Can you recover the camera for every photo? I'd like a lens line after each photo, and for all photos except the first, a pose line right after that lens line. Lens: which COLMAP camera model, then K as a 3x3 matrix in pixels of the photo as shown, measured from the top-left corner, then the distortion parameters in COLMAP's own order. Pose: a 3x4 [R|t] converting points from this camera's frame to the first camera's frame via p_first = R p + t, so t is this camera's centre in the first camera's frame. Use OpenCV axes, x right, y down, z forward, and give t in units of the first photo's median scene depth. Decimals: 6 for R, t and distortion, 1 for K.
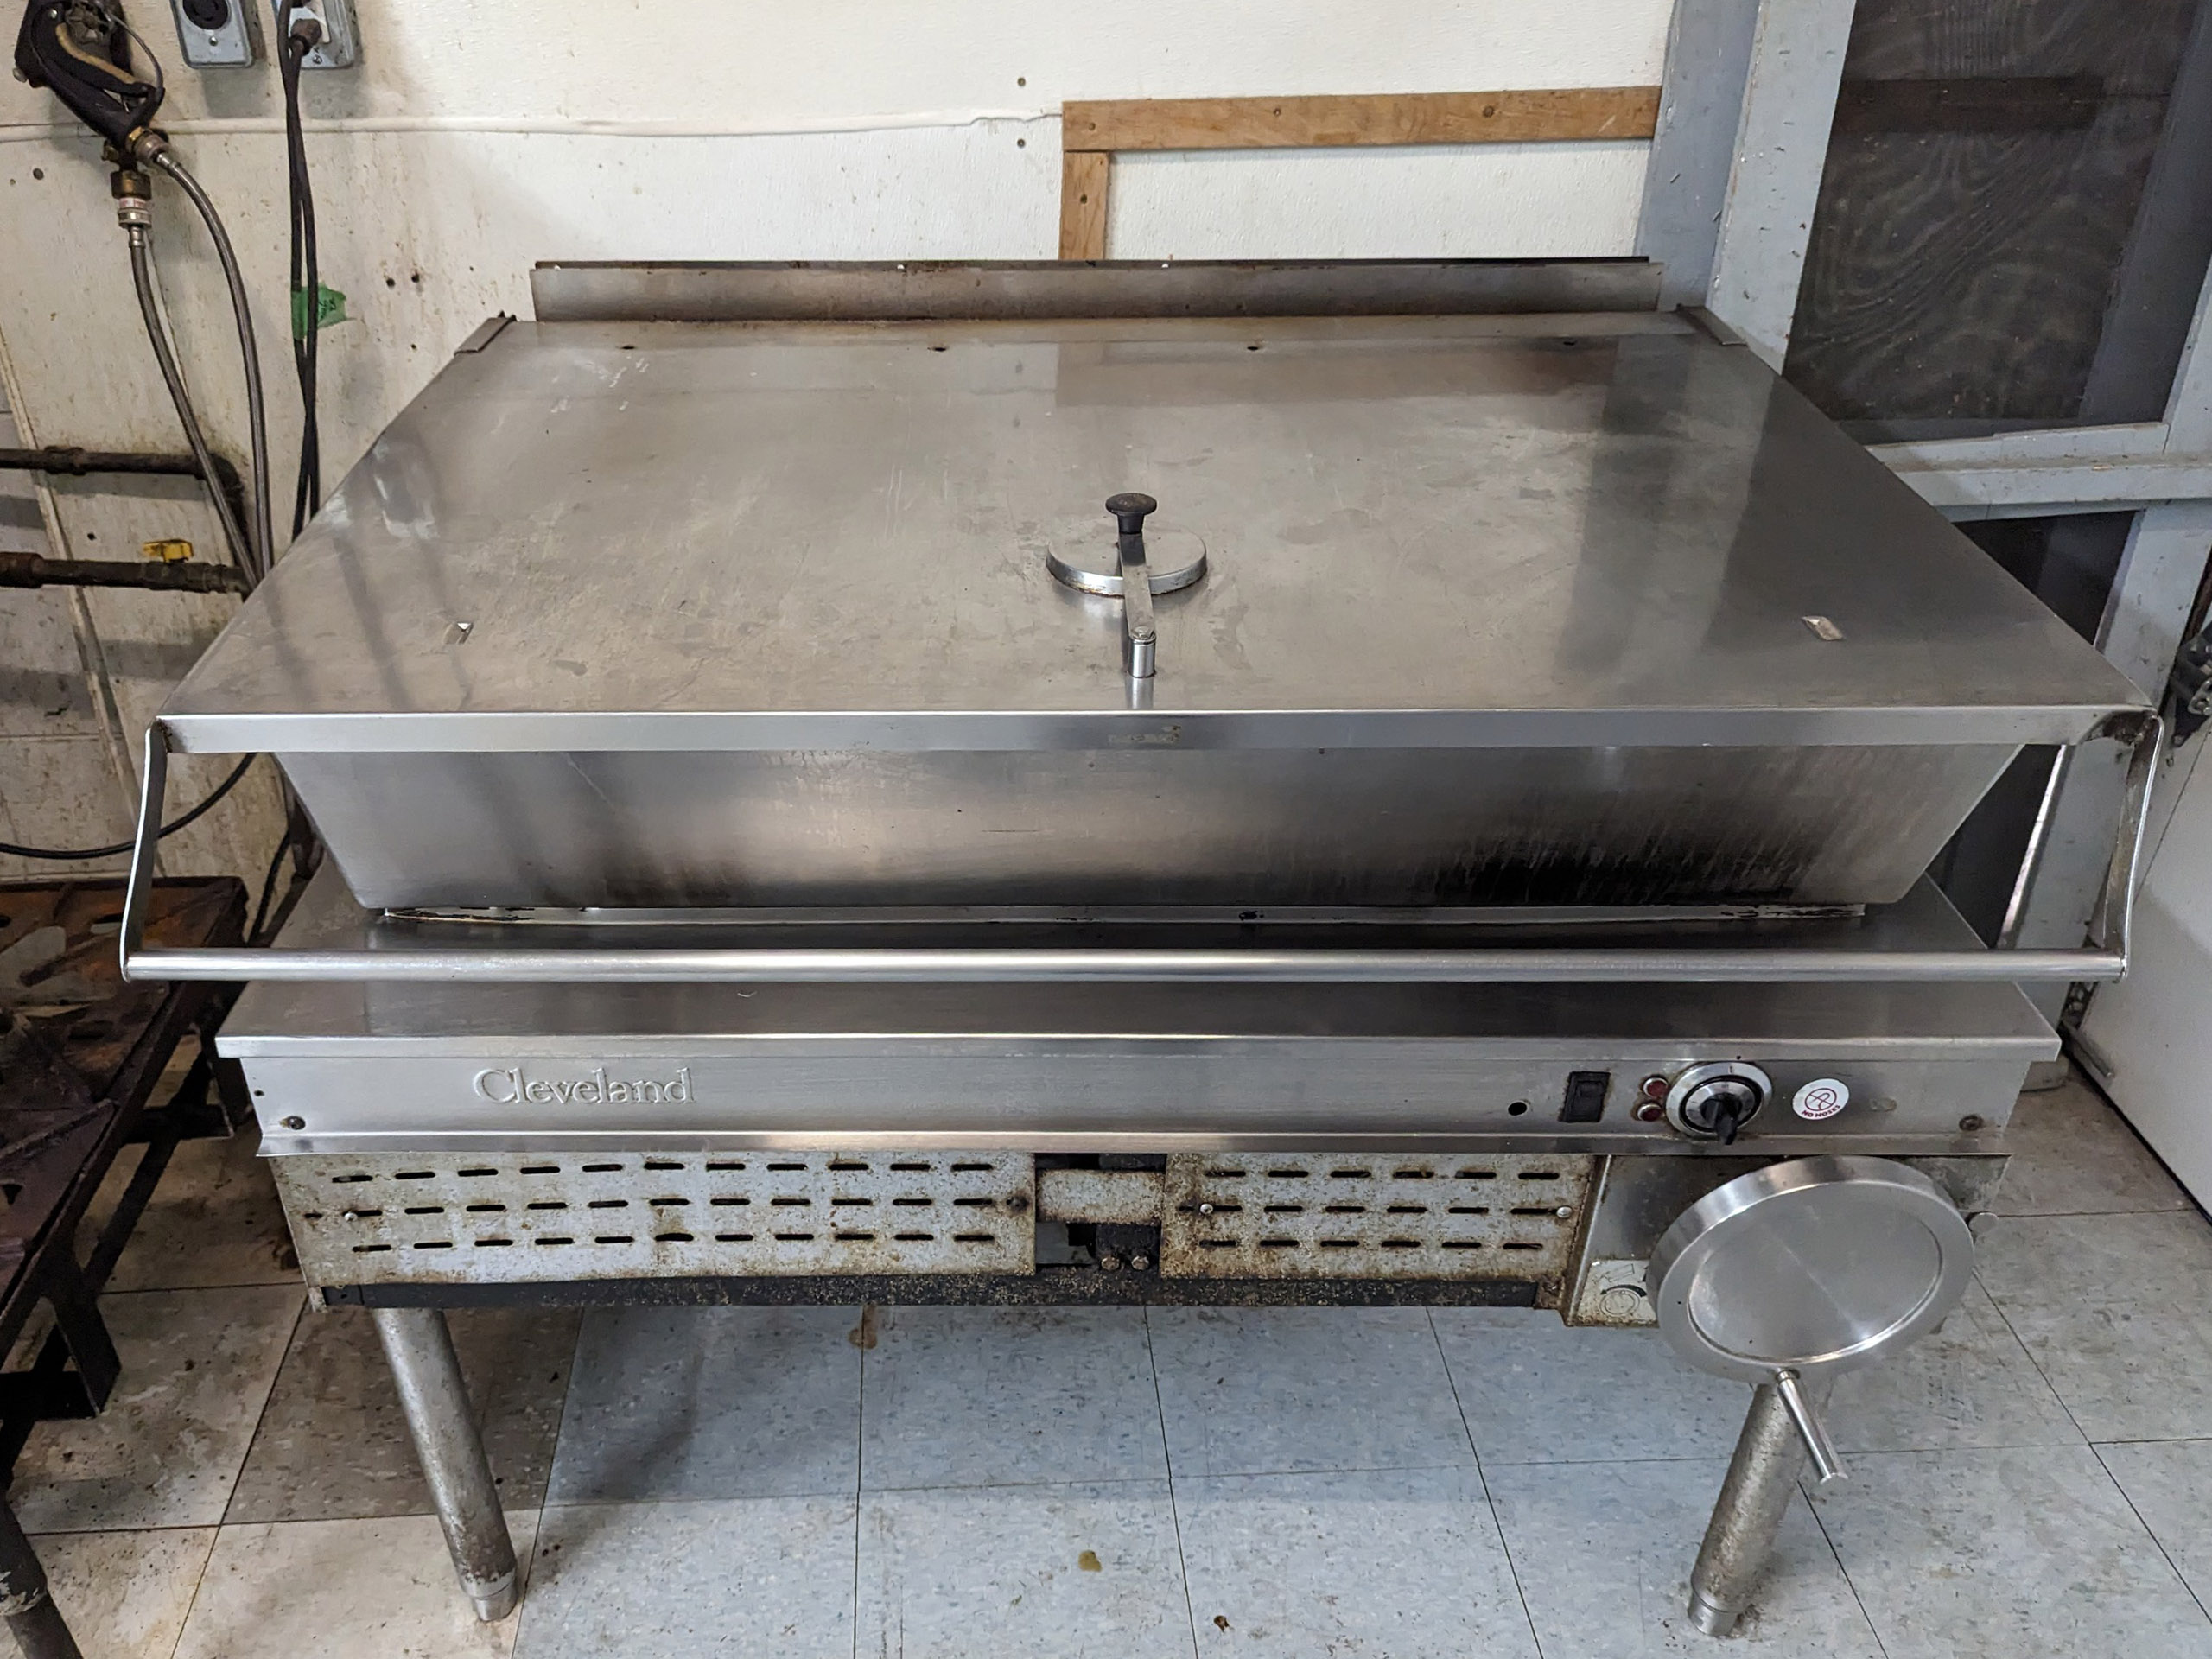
lens RADIAL K [[1890.7, 0, 1000.9], [0, 1890.7, 829.8], [0, 0, 1]] dist [0.027595, -0.008249]
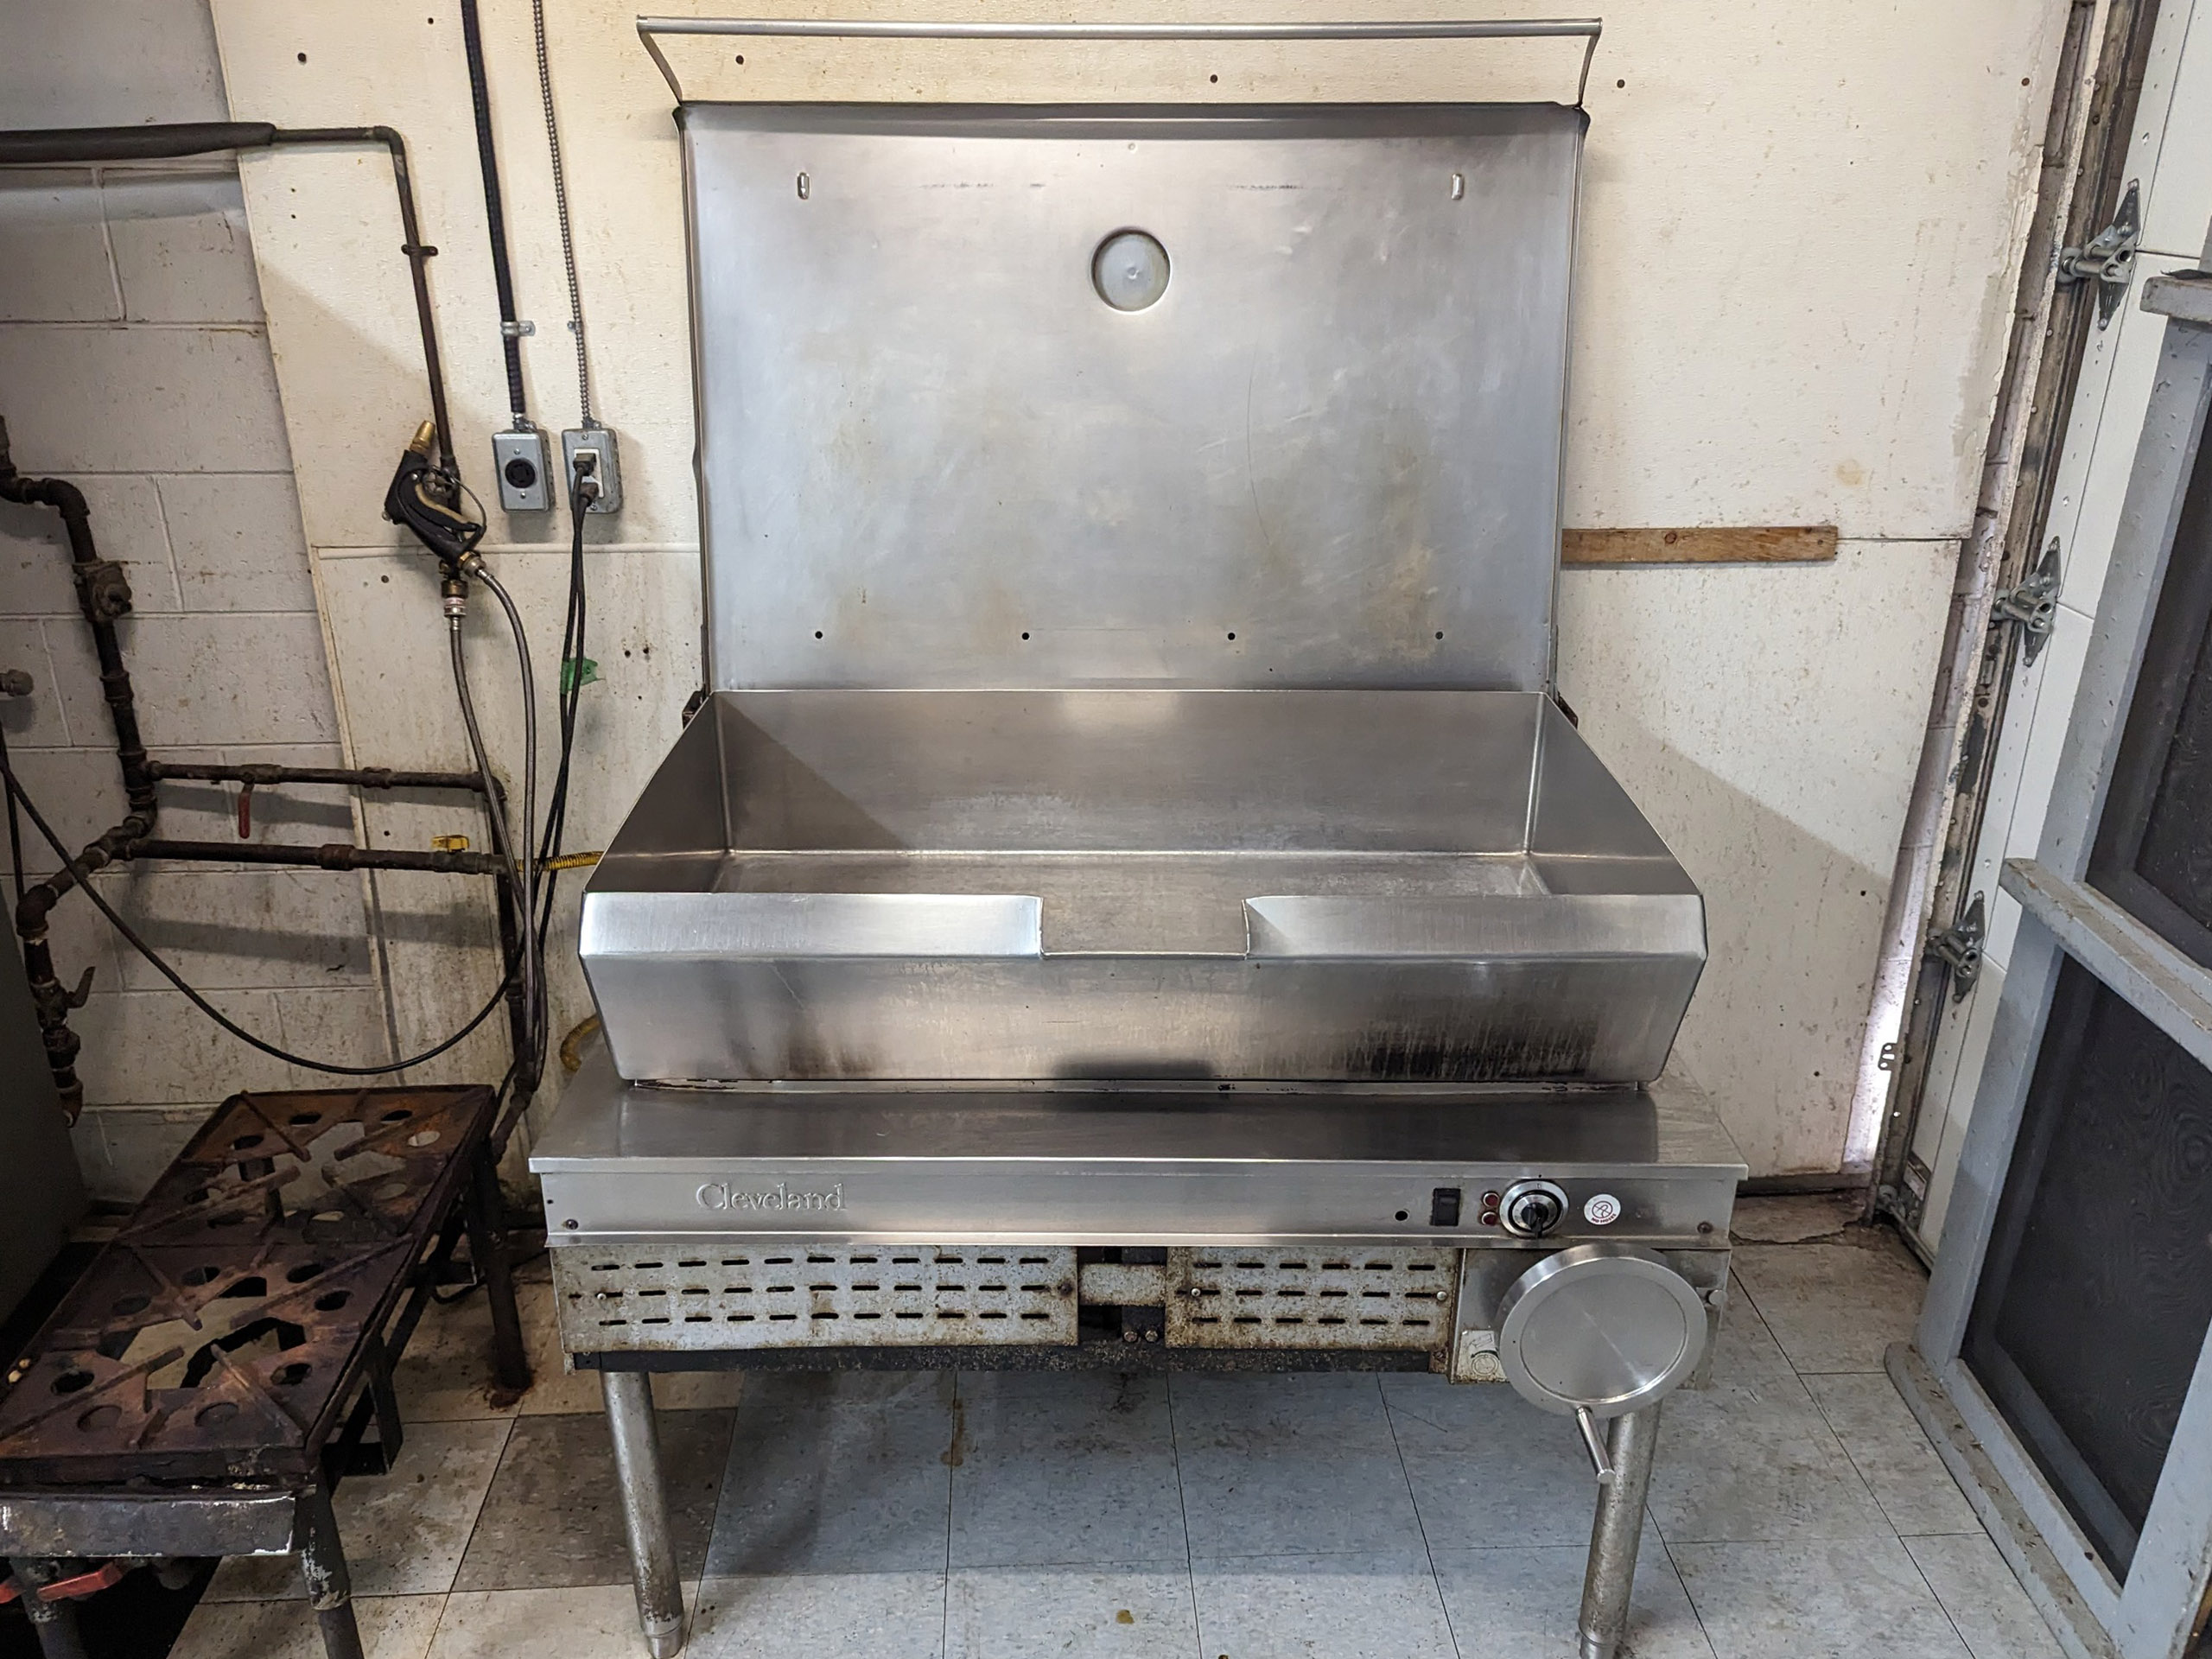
lens RADIAL K [[1723.7, 0, 1106.0], [0, 1723.7, 829.5], [0, 0, 1]] dist [0.010984, 0.001989]
pose [[0.999877, 0.007910, 0.013523, 0.013649], [-0.005598, 0.986582, -0.163172, 0.046805], [-0.014632, 0.163077, 0.986505, -0.250859]]
